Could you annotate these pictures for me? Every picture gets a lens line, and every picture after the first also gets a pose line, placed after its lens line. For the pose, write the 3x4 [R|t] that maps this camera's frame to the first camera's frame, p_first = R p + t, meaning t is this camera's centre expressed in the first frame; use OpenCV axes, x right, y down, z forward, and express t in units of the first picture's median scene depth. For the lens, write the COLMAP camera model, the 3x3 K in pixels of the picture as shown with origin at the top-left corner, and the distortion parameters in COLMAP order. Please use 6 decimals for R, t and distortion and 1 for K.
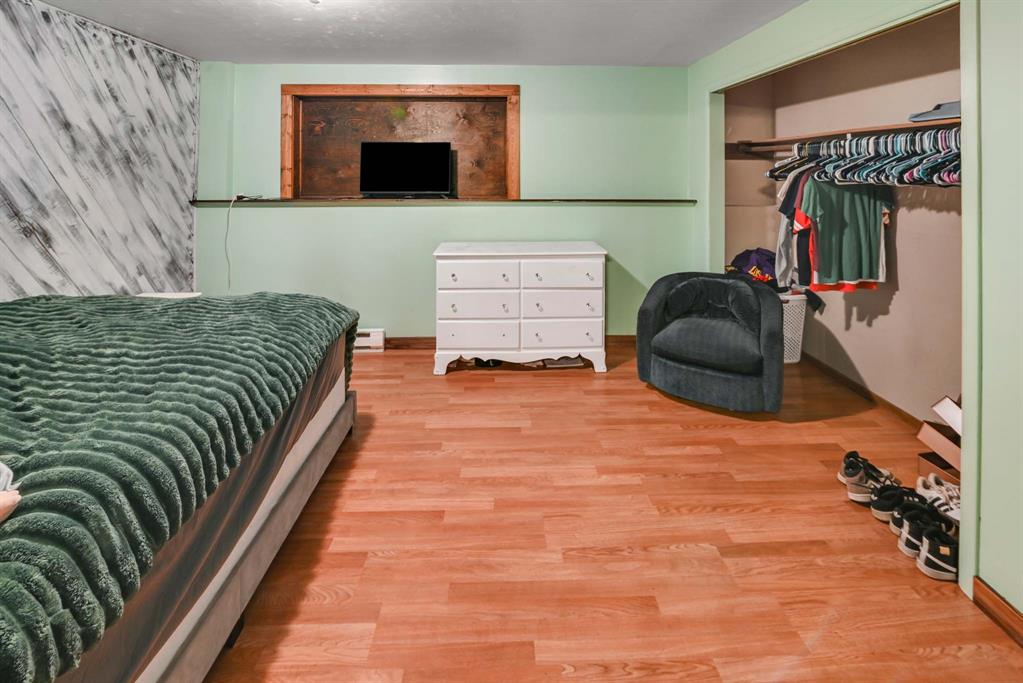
lens RADIAL K [[441.3, 0, 512.3], [0, 441.3, 319.9], [0, 0, 1]] dist [-0.016969, -0.000240]
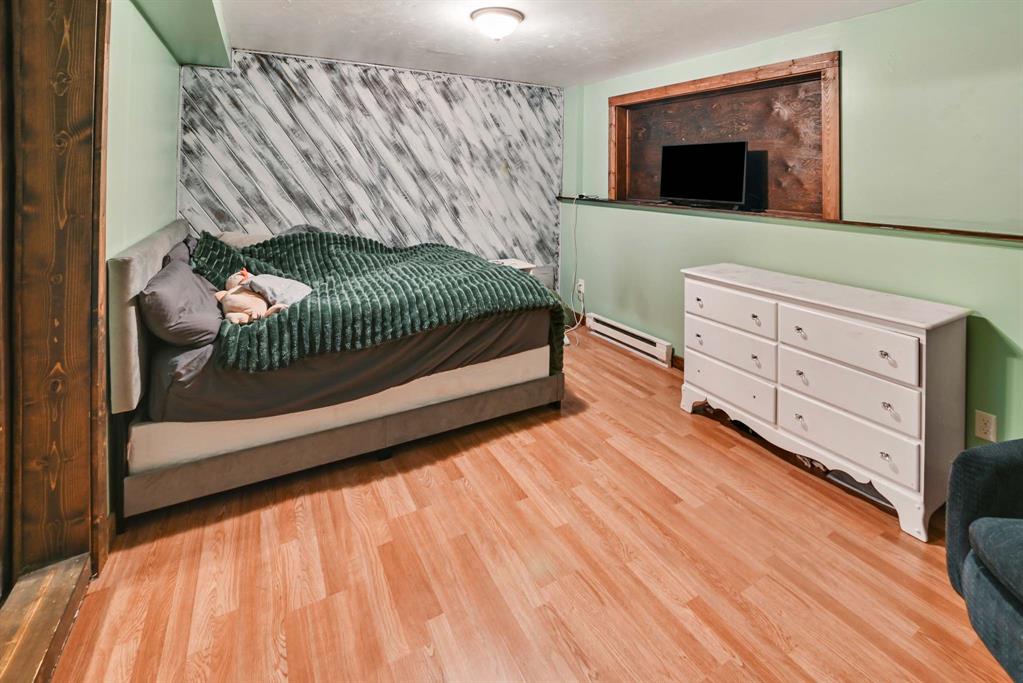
lens RADIAL K [[467.5, 0, 511.5], [0, 467.5, 341.5], [0, 0, 1]] dist [-0.014614, 0.000210]
pose [[0.408466, 0.308661, -0.859002, 0.595013], [-0.300331, 0.934137, 0.192847, -0.105150], [0.861949, 0.179213, 0.474264, 0.322460]]
